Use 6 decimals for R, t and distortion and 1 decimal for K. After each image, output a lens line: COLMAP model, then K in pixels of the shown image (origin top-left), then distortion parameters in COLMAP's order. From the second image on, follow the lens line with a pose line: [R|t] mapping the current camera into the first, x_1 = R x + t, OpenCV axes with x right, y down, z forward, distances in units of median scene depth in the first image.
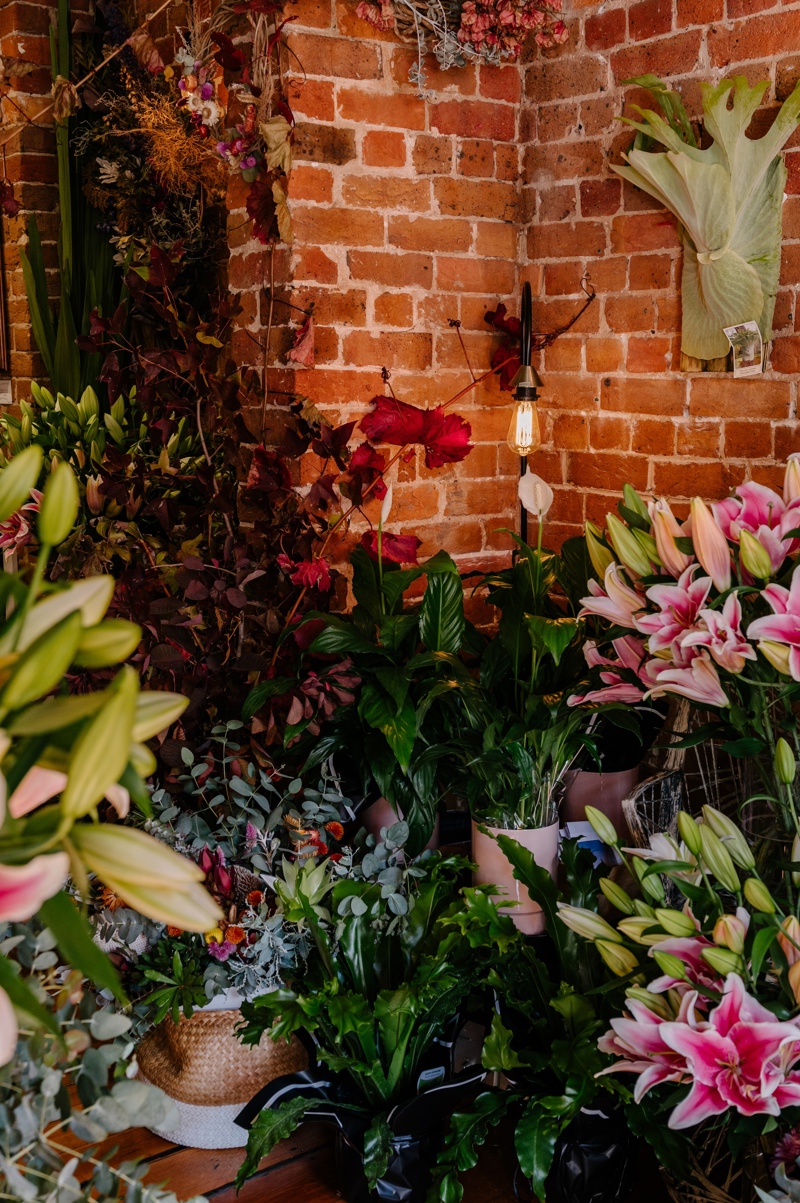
lens RADIAL K [[1416.3, 0, 400.0], [0, 1416.3, 601.5], [0, 0, 1]] dist [0.015319, 0.006417]
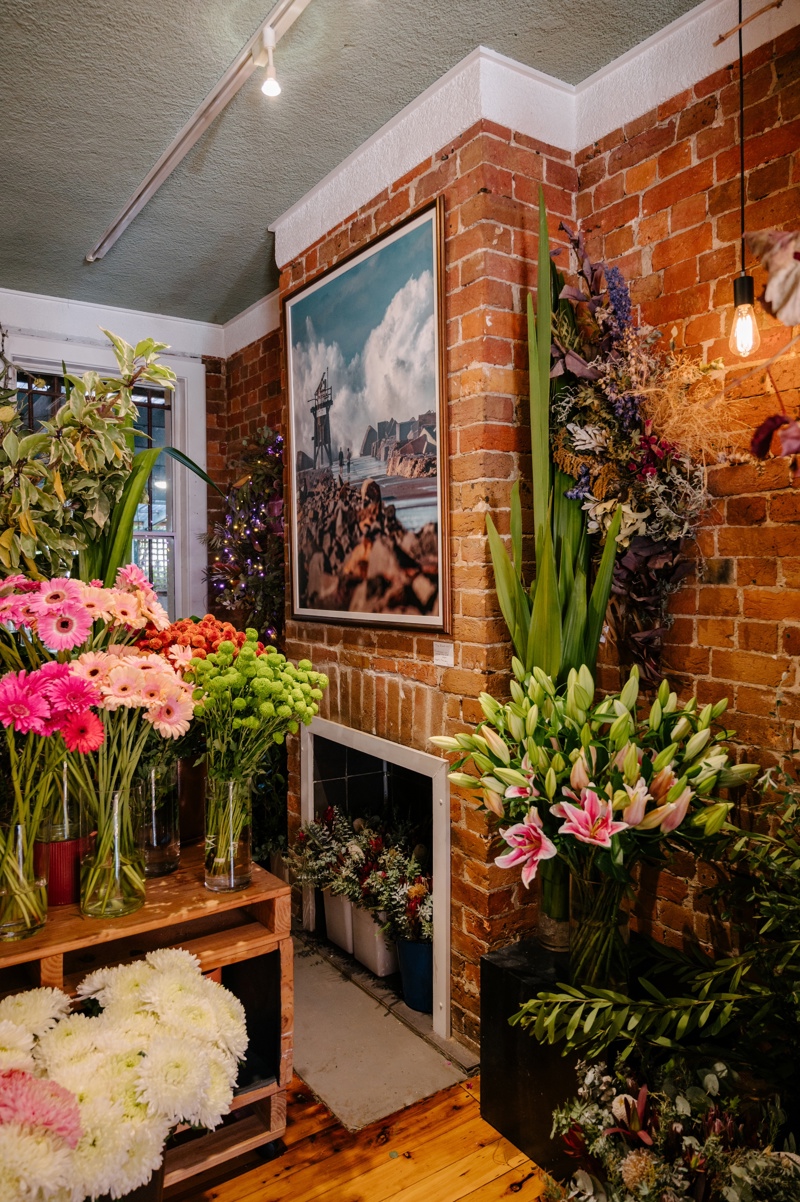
lens RADIAL K [[816.1, 0, 400.0], [0, 816.1, 601.0], [0, 0, 1]] dist [-0.002259, -0.000124]
pose [[0.996923, 0.000165, -0.078389, -0.412832], [-0.009948, 0.992179, -0.124423, -0.176306], [0.077756, 0.124820, 0.989128, 0.655922]]
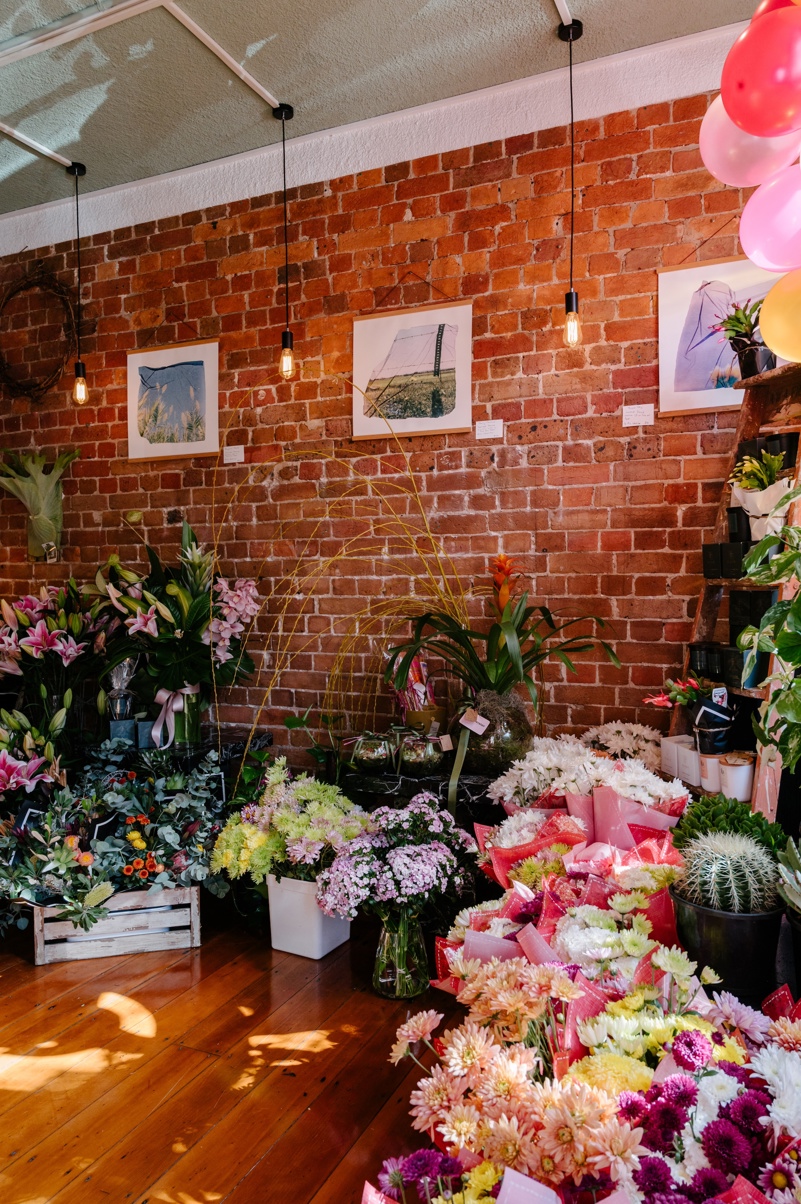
lens RADIAL K [[830.8, 0, 402.3], [0, 830.8, 632.8], [0, 0, 1]] dist [-0.010434, -0.000343]
pose [[0.891225, -0.024347, 0.452908, 0.114811], [0.072042, 0.993480, -0.088356, 0.136059], [-0.447804, 0.111373, 0.887168, -0.565716]]
